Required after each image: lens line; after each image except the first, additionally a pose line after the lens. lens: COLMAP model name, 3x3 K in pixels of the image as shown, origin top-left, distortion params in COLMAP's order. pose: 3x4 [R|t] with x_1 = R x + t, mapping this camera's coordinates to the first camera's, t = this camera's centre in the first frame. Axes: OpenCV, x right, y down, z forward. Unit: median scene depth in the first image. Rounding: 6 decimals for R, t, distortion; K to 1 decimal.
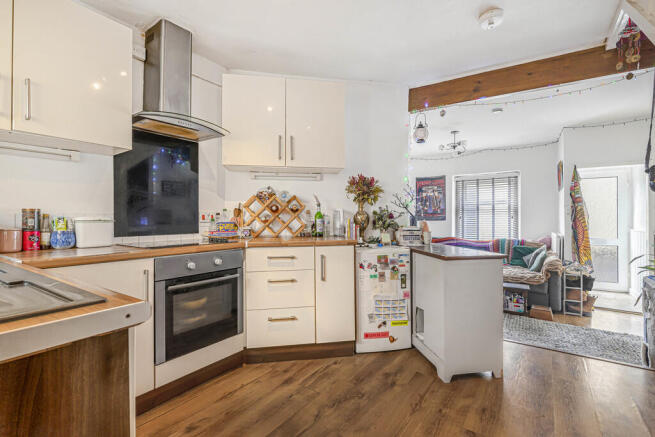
lens RADIAL K [[306.4, 0, 327.5], [0, 306.4, 218.5], [0, 0, 1]] dist [-0.020706, 0.000278]
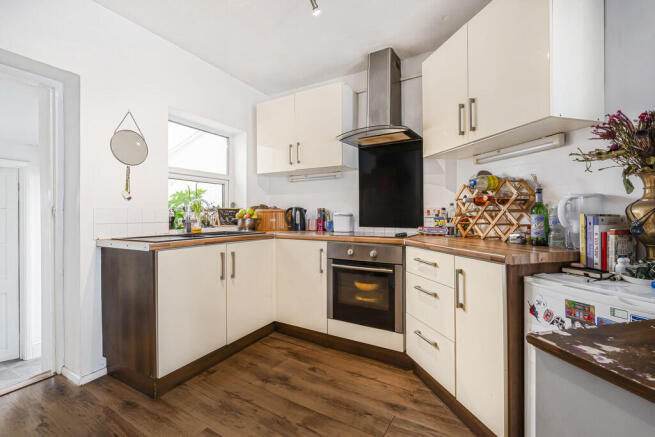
lens RADIAL K [[306.9, 0, 332.2], [0, 306.9, 204.0], [0, 0, 1]] dist [-0.010225, 0.000149]
pose [[0.042735, -0.026121, -0.998745, 0.761823], [0.005638, 0.999649, -0.025903, -0.008844], [0.999071, -0.004524, 0.042867, 0.829584]]
